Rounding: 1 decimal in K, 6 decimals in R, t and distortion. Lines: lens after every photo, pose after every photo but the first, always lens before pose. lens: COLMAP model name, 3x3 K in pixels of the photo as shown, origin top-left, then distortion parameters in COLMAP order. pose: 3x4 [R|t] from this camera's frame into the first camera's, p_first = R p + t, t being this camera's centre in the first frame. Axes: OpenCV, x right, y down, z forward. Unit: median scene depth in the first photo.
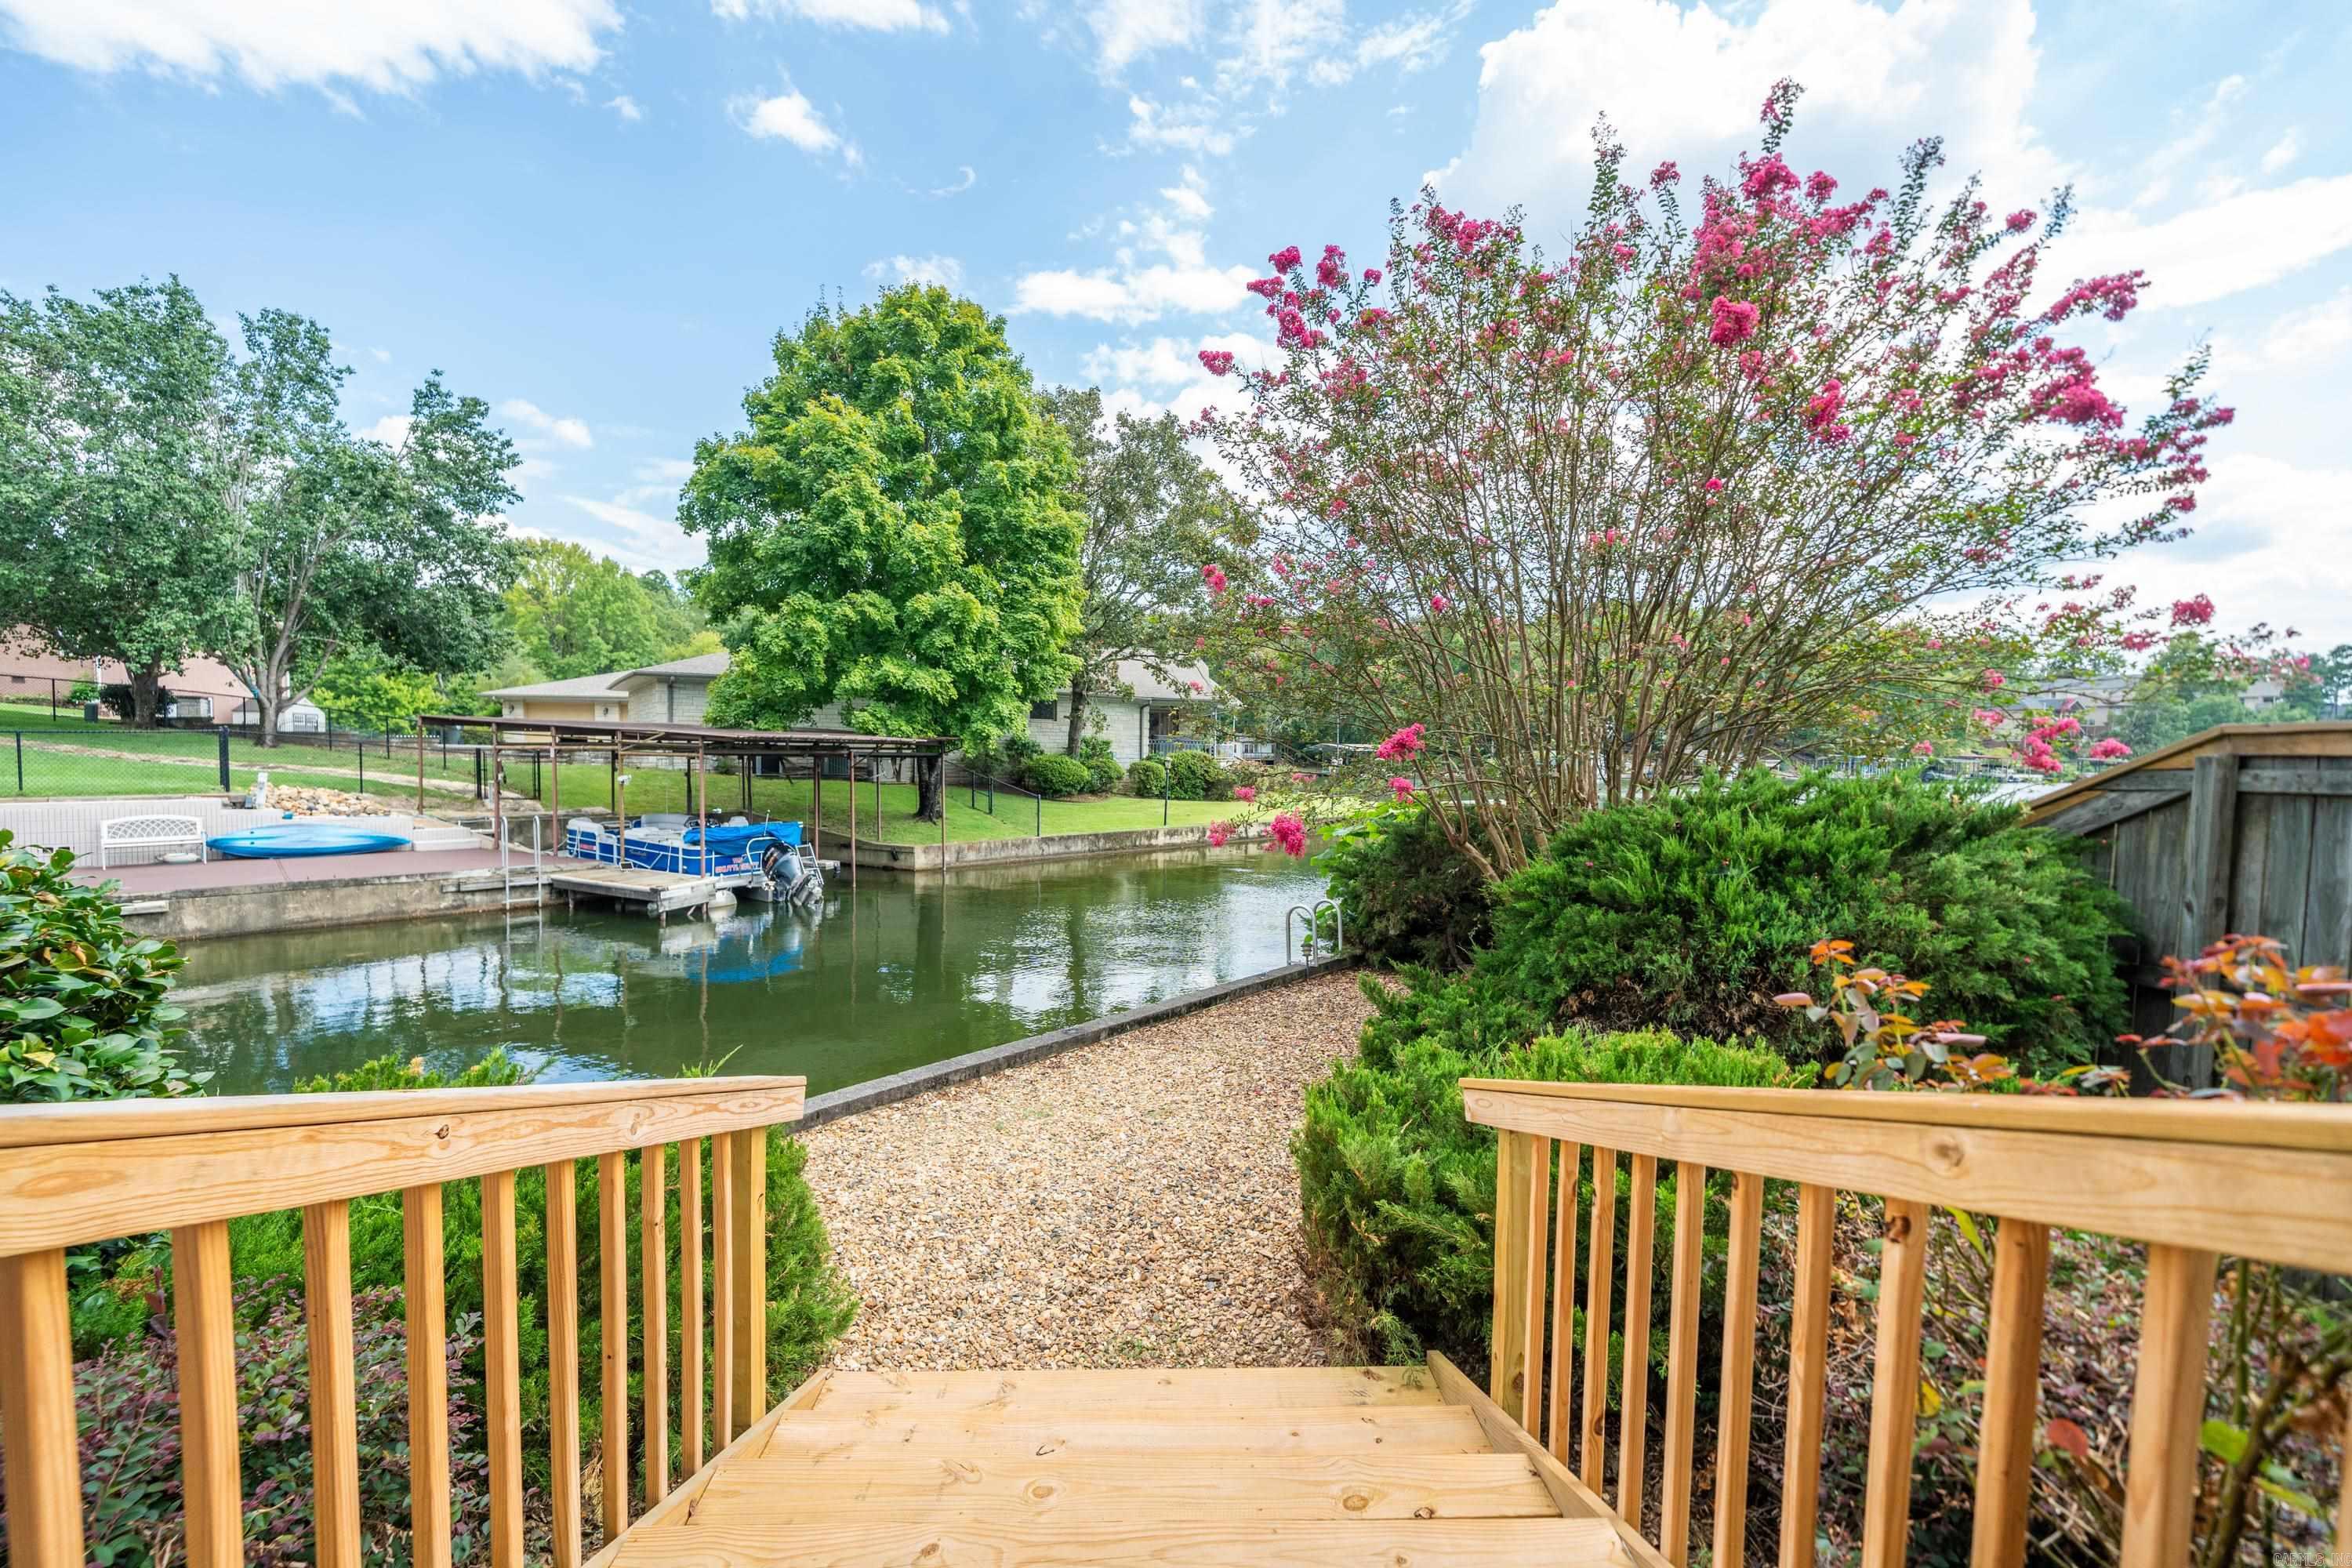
lens RADIAL K [[945.9, 0, 1130.1], [0, 945.9, 793.6], [0, 0, 1]] dist [-0.000595, 0.000520]
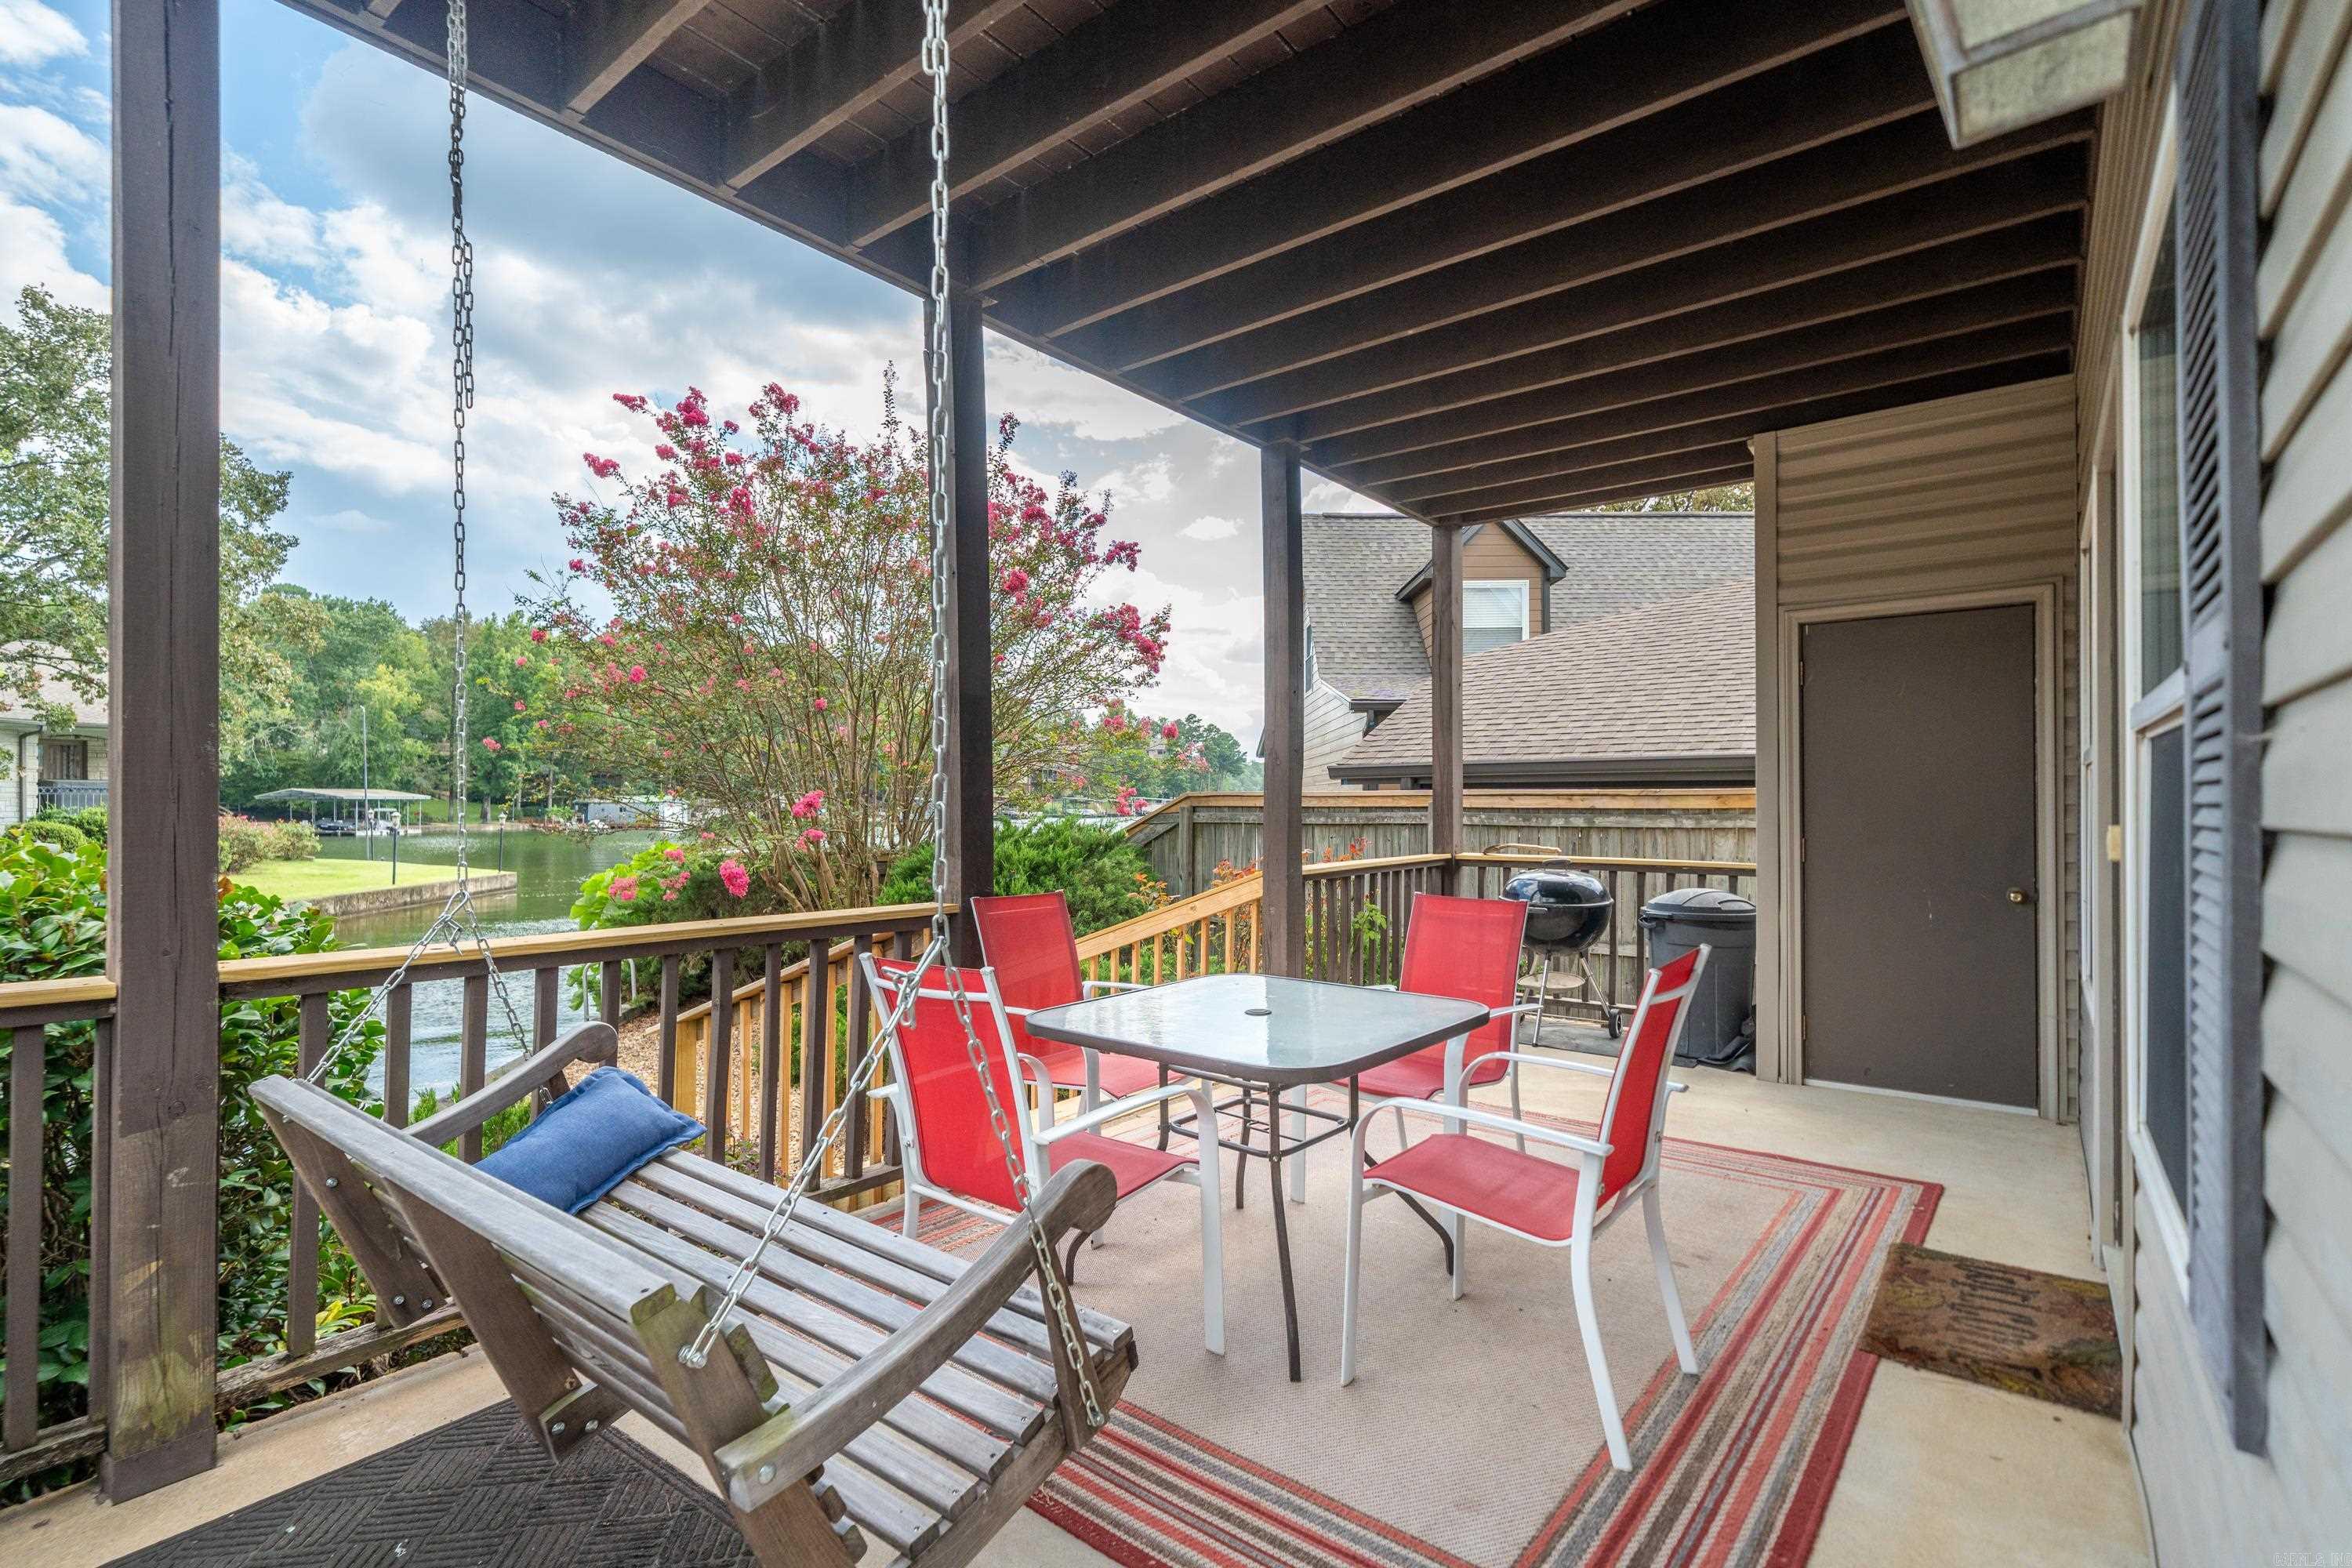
lens RADIAL K [[1117.2, 0, 1182.4], [0, 1117.2, 796.4], [0, 0, 1]] dist [0.001181, -0.000189]
pose [[0.623932, -0.011054, 0.781400, -0.156435], [0.044854, 0.998758, -0.021686, -0.001387], [-0.780190, 0.048579, 0.623653, -0.108111]]
